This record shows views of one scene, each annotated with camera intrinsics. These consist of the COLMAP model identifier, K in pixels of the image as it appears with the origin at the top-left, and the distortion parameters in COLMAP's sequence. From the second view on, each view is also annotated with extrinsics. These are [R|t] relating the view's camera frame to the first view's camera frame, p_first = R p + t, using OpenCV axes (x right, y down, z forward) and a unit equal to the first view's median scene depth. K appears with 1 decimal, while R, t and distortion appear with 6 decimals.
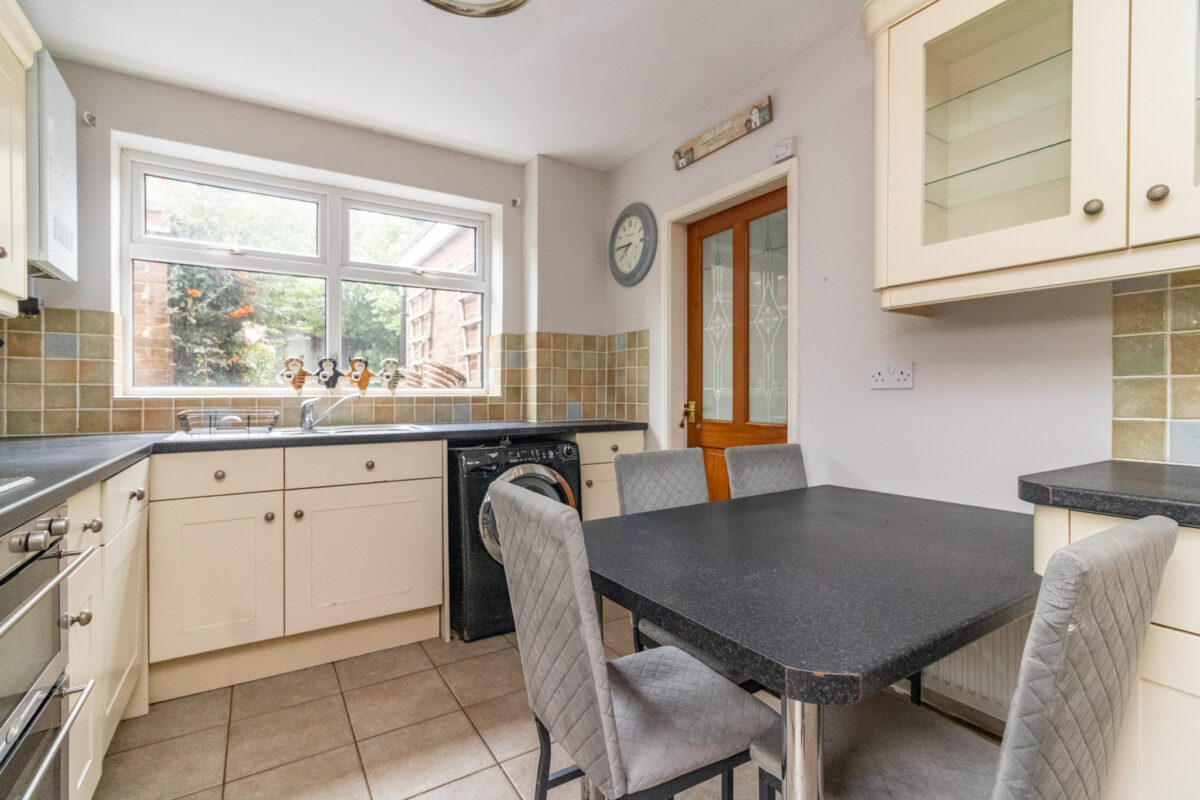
lens RADIAL K [[550.4, 0, 599.6], [0, 550.4, 395.7], [0, 0, 1]] dist [-0.000189, -0.000020]
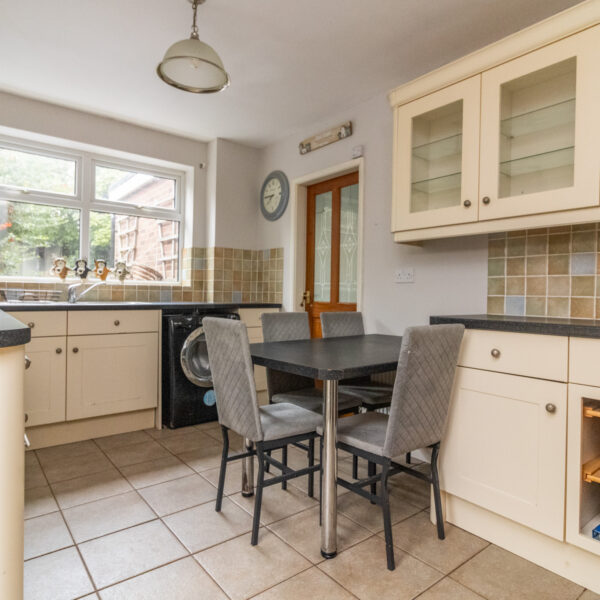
lens RADIAL K [[419.8, 0, 300.2], [0, 419.8, 294.9], [0, 0, 1]] dist [-0.007202, -0.000132]
pose [[0.993083, 0.016792, 0.116209, -0.005002], [-0.016521, 0.999858, -0.003293, 0.027244], [-0.116248, 0.001350, 0.993219, -0.280093]]
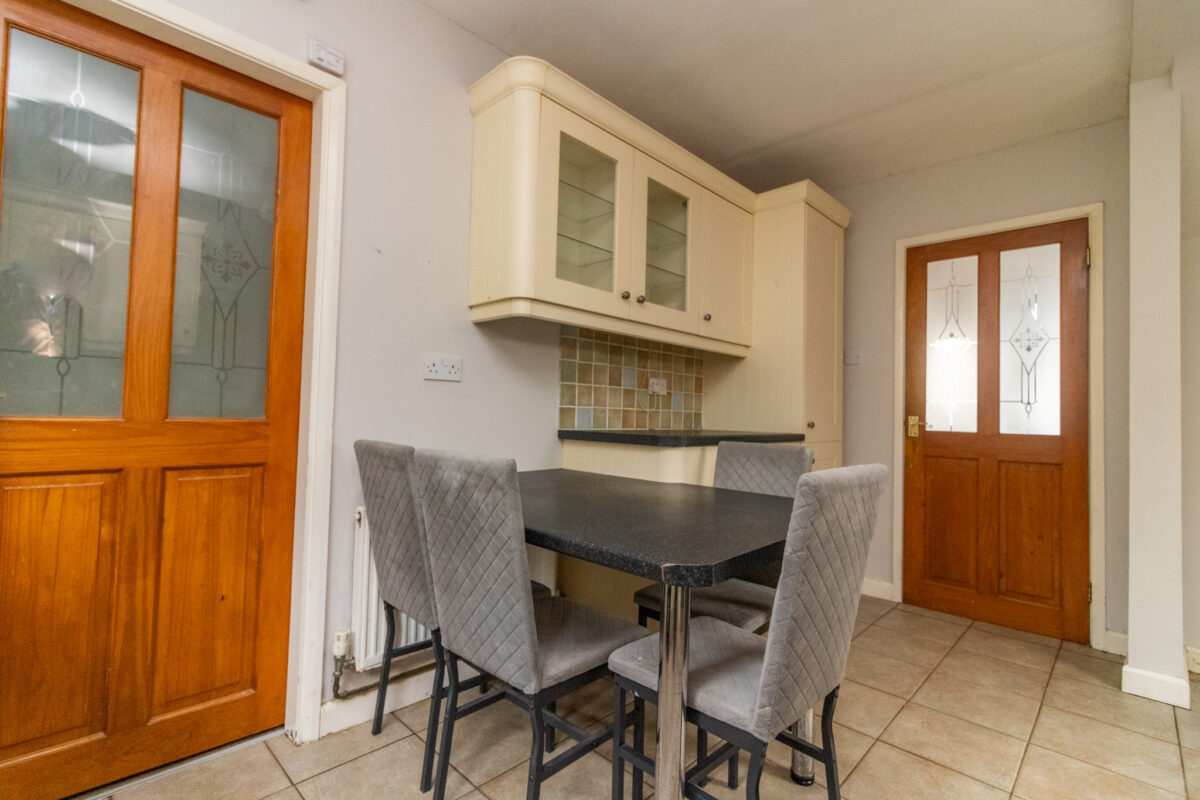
lens RADIAL K [[550.4, 0, 599.6], [0, 550.4, 395.7], [0, 0, 1]] dist [-0.000189, -0.000020]
pose [[-0.245659, 0.024434, 0.969048, -0.375623], [-0.022289, 0.999276, -0.030847, 0.028295], [-0.969100, -0.029177, -0.244937, 0.625933]]
